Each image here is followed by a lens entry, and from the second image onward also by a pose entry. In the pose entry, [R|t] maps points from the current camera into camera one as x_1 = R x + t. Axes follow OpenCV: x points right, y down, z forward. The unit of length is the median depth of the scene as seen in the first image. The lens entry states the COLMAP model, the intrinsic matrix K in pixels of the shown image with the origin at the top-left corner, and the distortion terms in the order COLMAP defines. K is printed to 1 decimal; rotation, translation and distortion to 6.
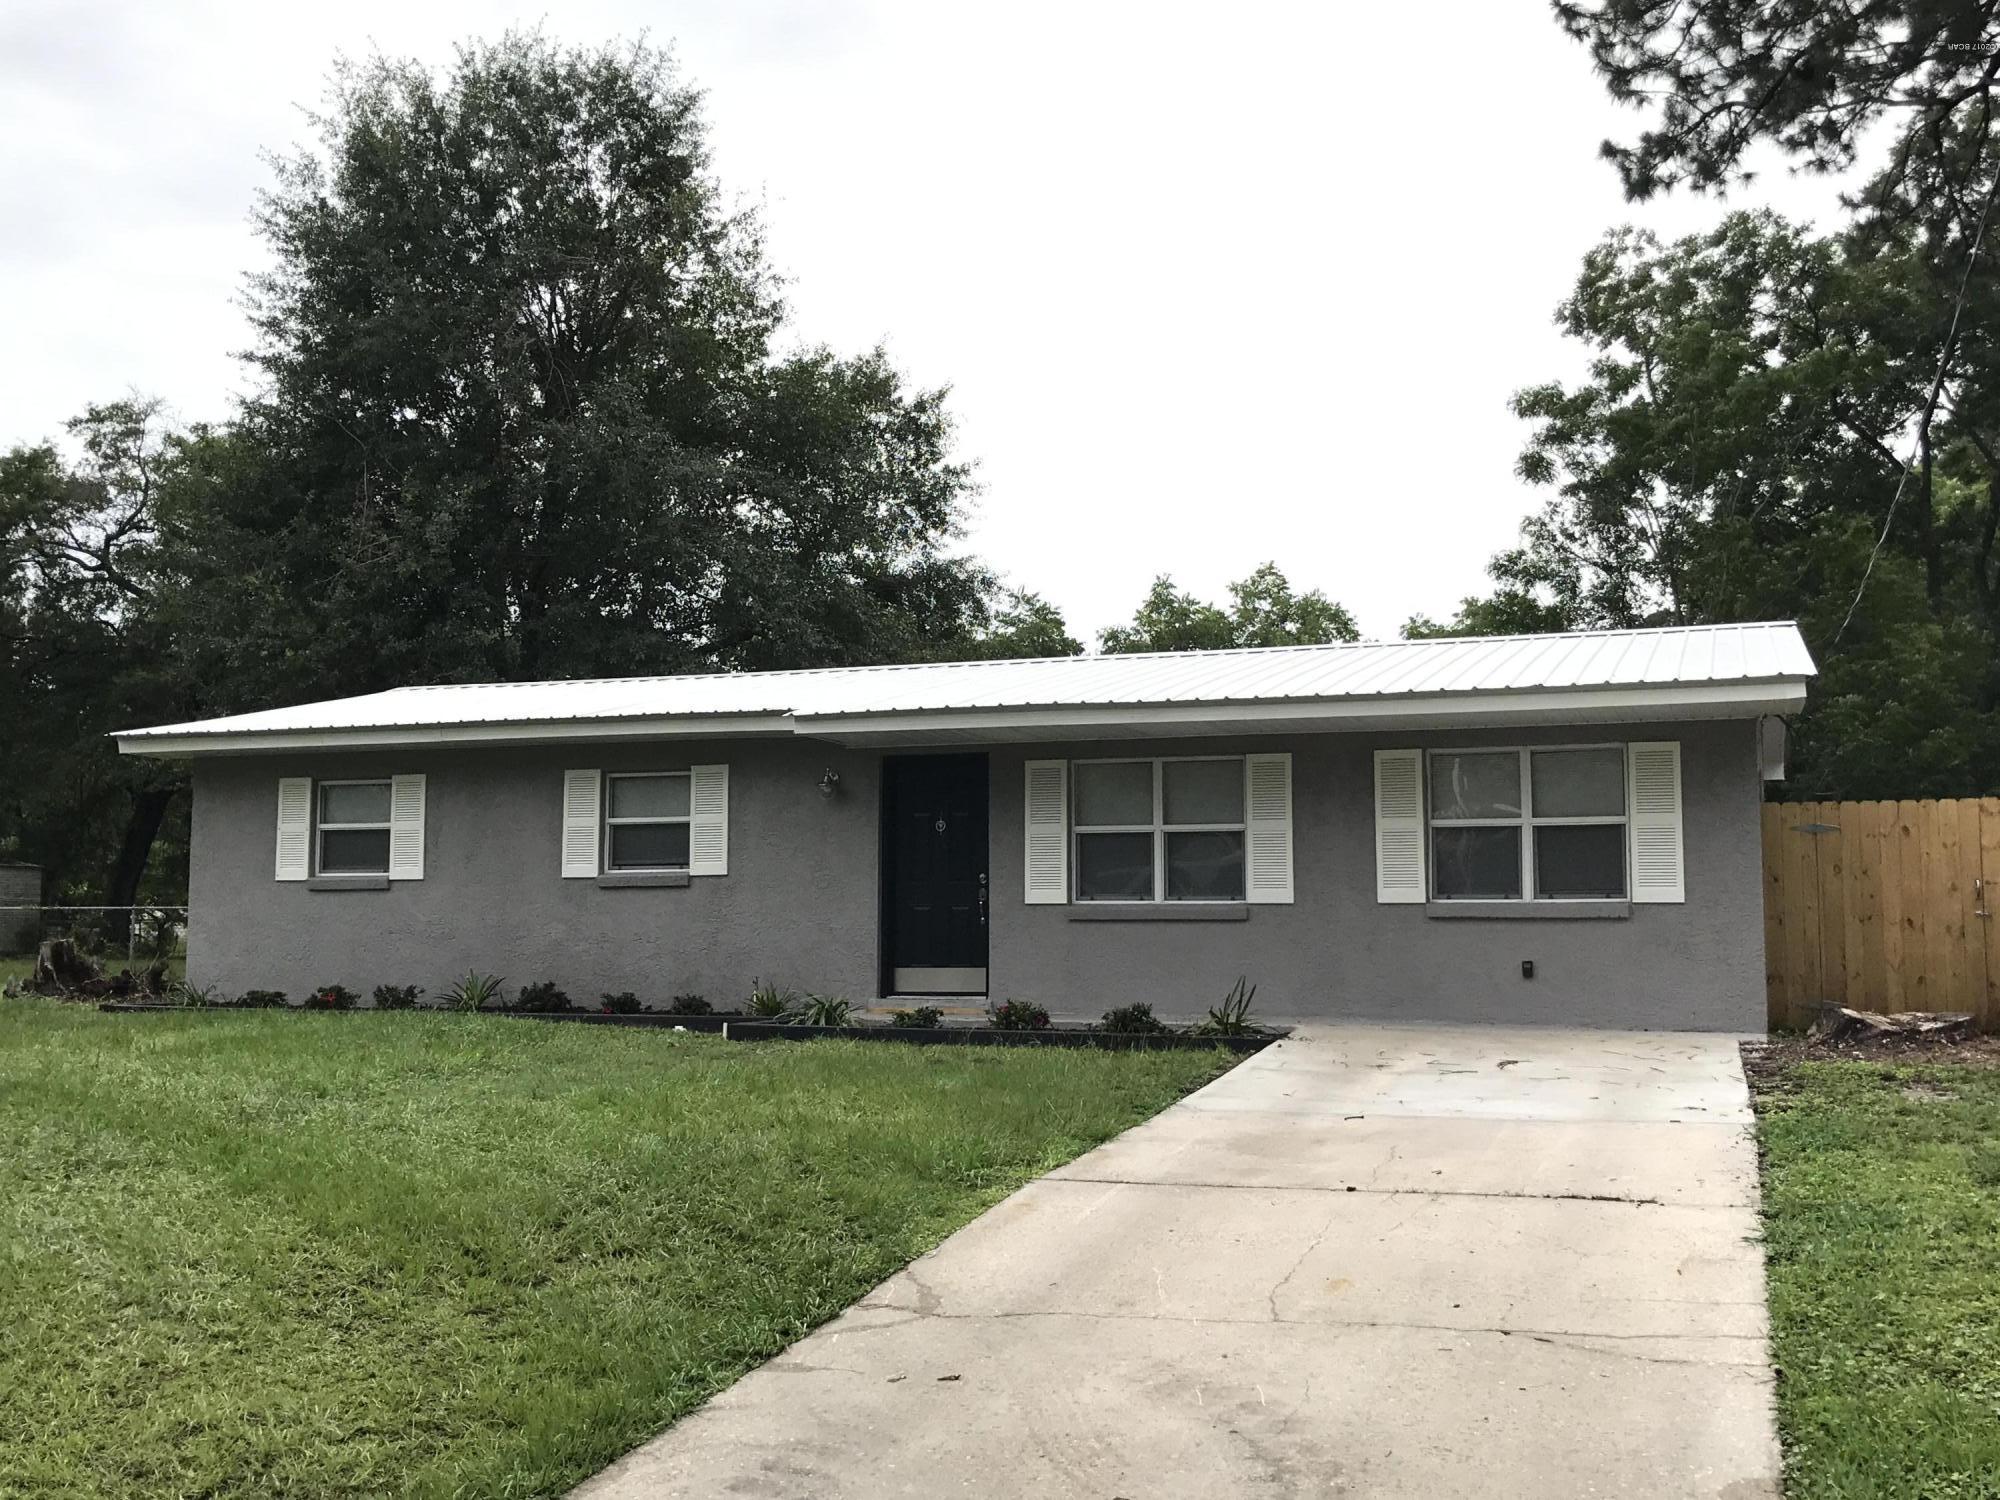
lens RADIAL K [[2038.9, 0, 1000.0], [0, 2038.9, 750.0], [0, 0, 1]] dist [0.180137, -0.003619]
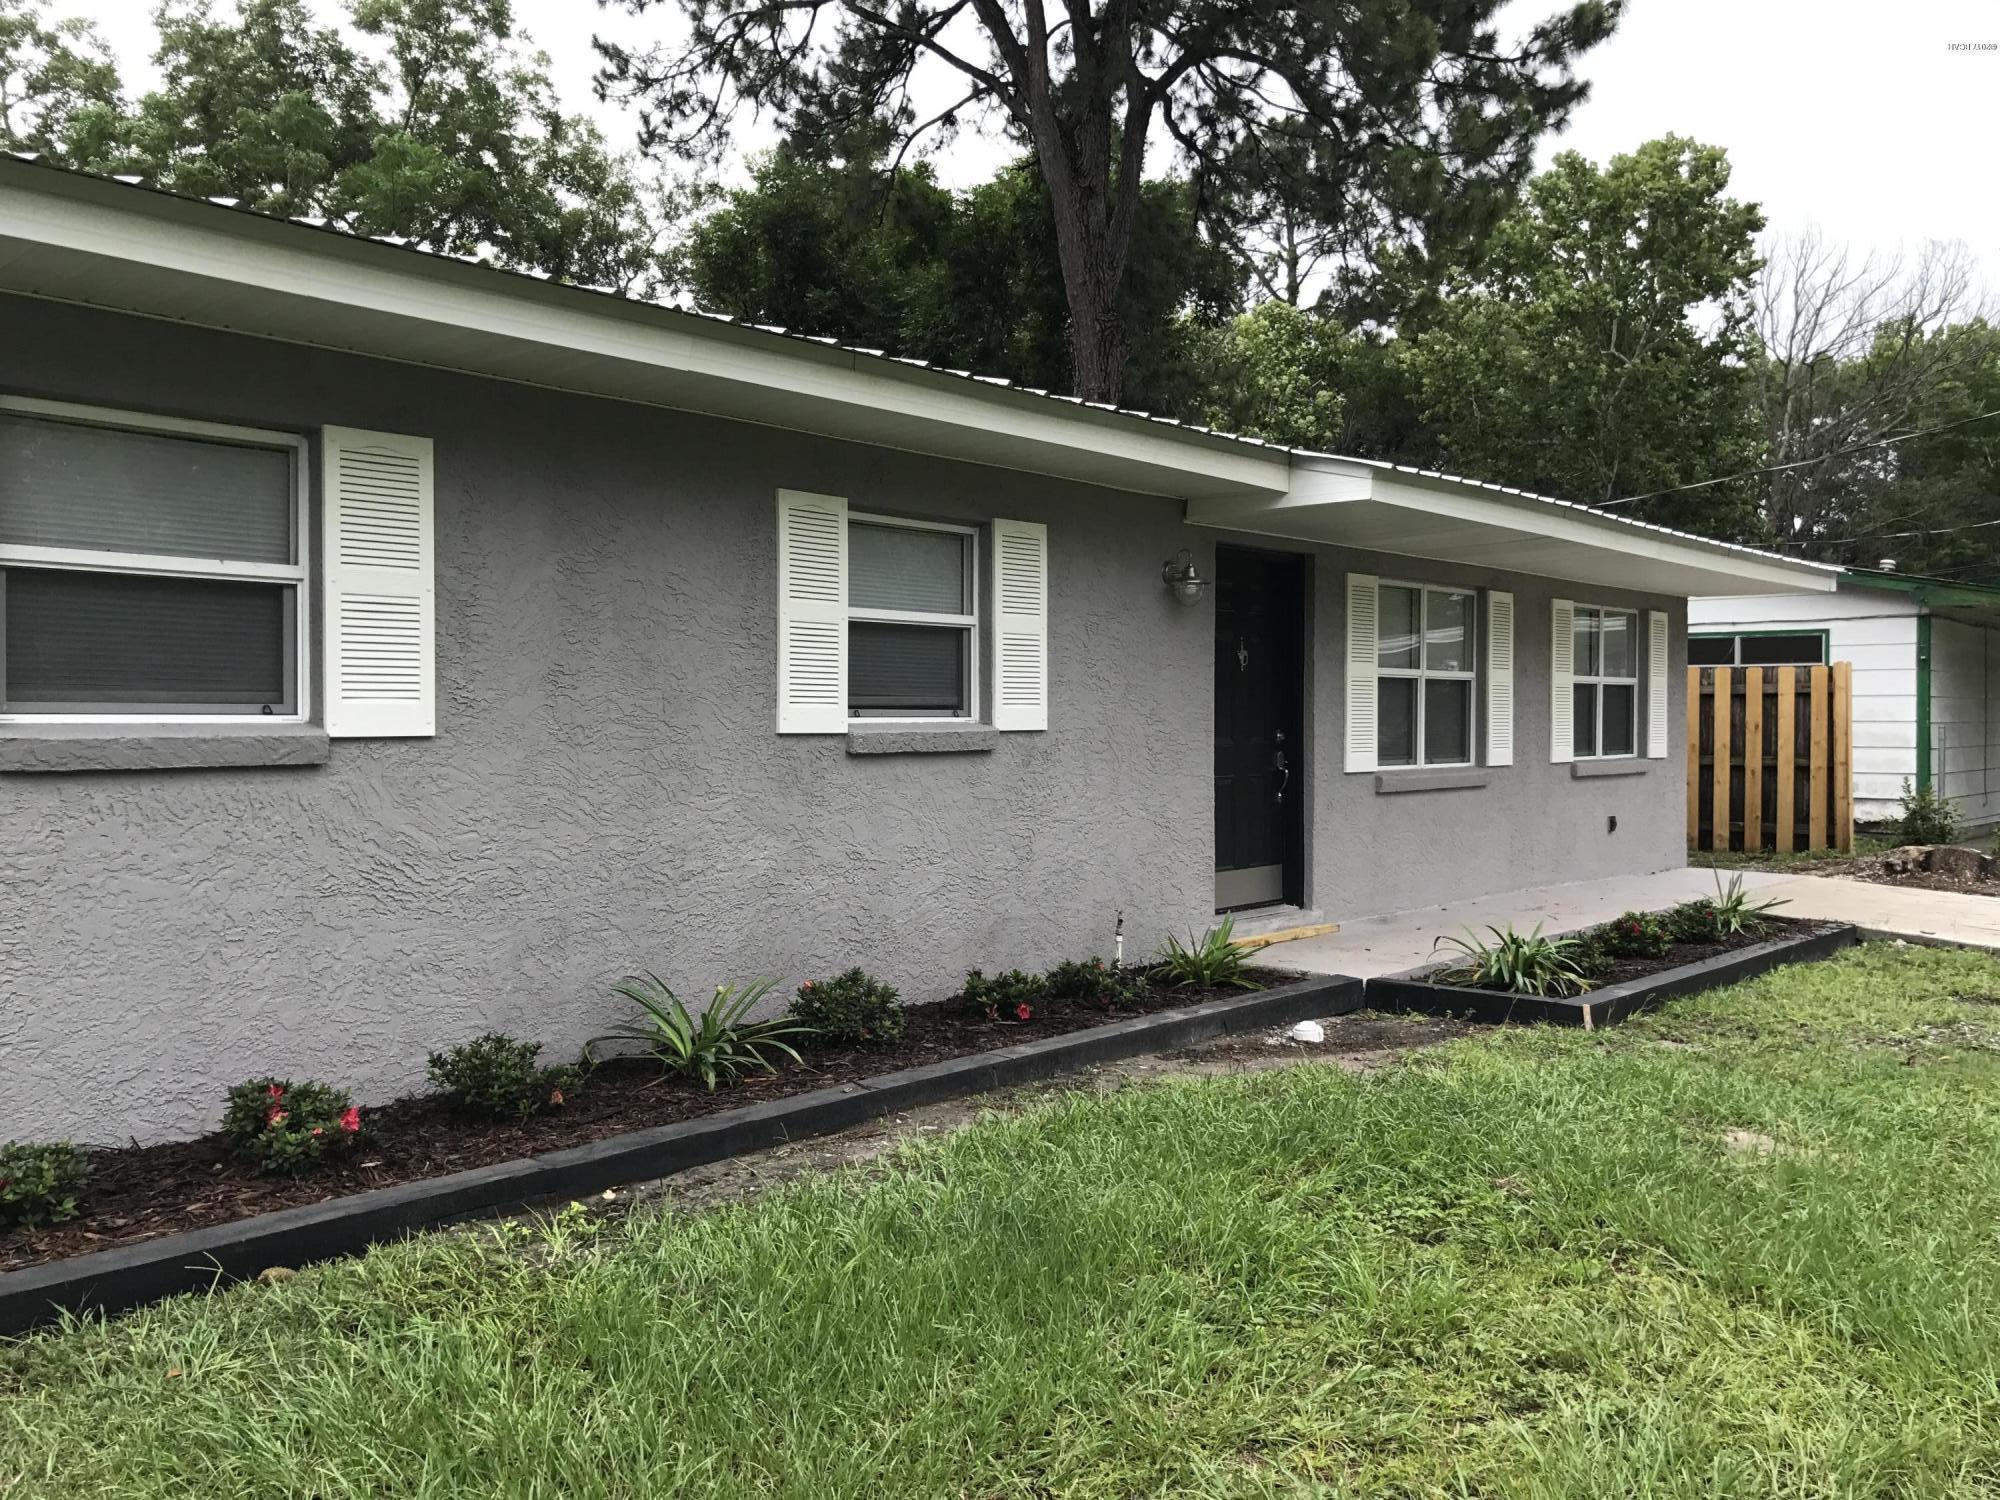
lens RADIAL K [[1652.6, 0, 1000.0], [0, 1652.6, 750.0], [0, 0, 1]] dist [0.056972, 0.002886]
pose [[0.350322, -0.027961, 0.936212, -0.511131], [-0.099697, 0.992763, 0.066955, 0.035577], [-0.931308, -0.116794, 0.344999, 0.805185]]
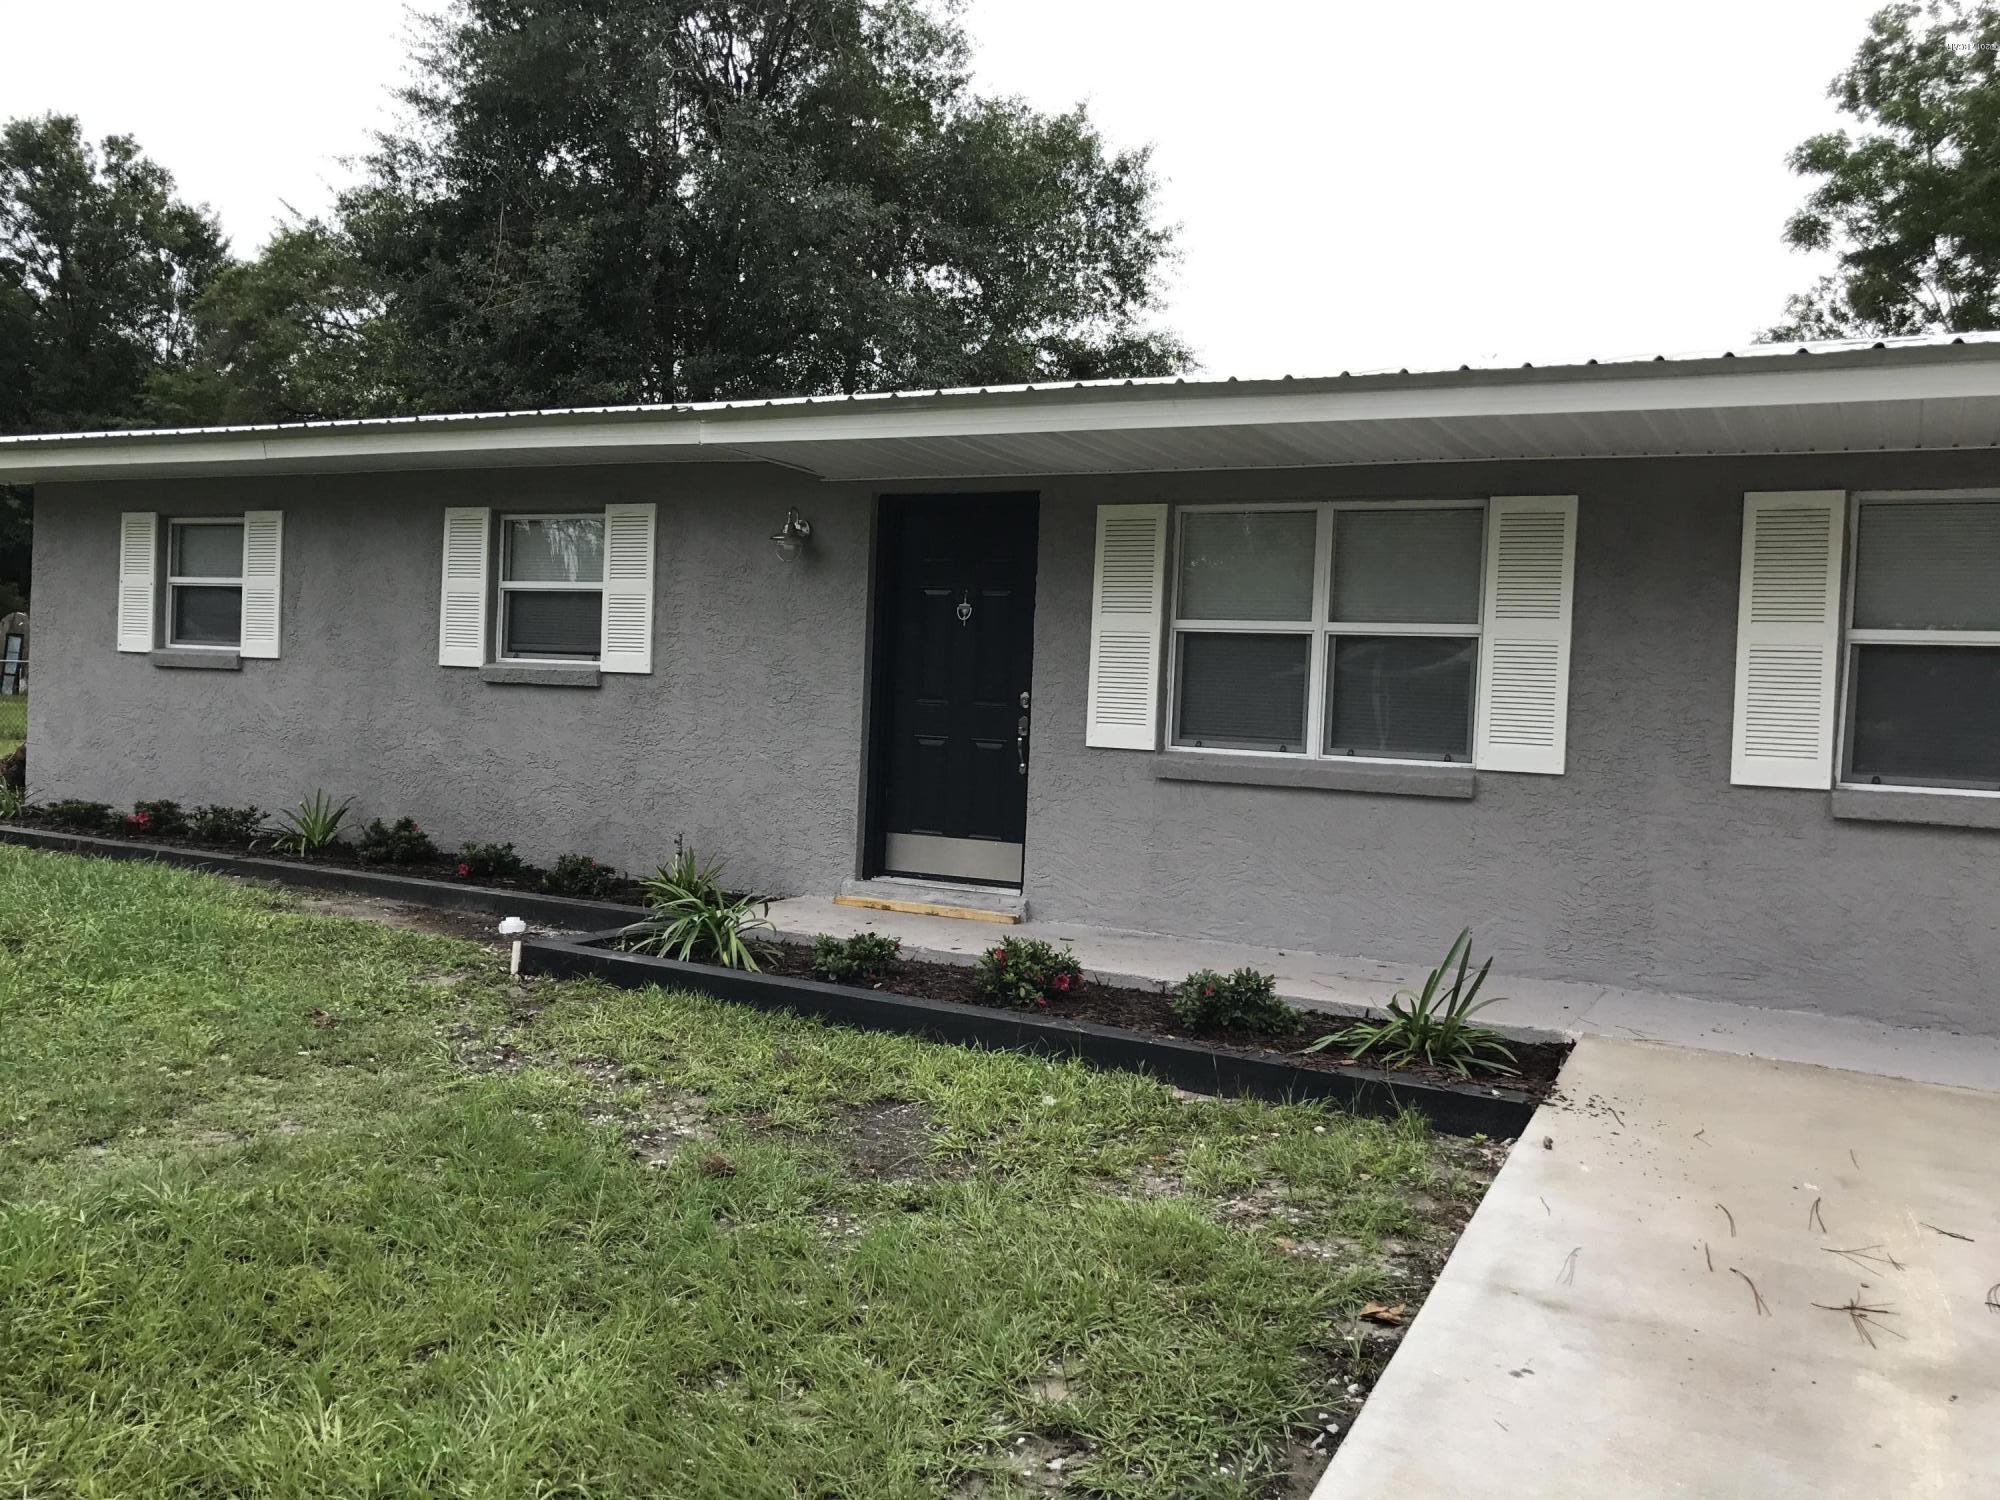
lens RADIAL K [[1746.2, 0, 939.1], [0, 1746.2, 738.0], [0, 0, 1]] dist [-0.005702, 0.153258]
pose [[0.986376, 0.046605, -0.157764, 0.044288], [-0.029060, 0.993312, 0.111743, 0.015273], [0.161917, -0.105636, 0.981134, 0.435834]]
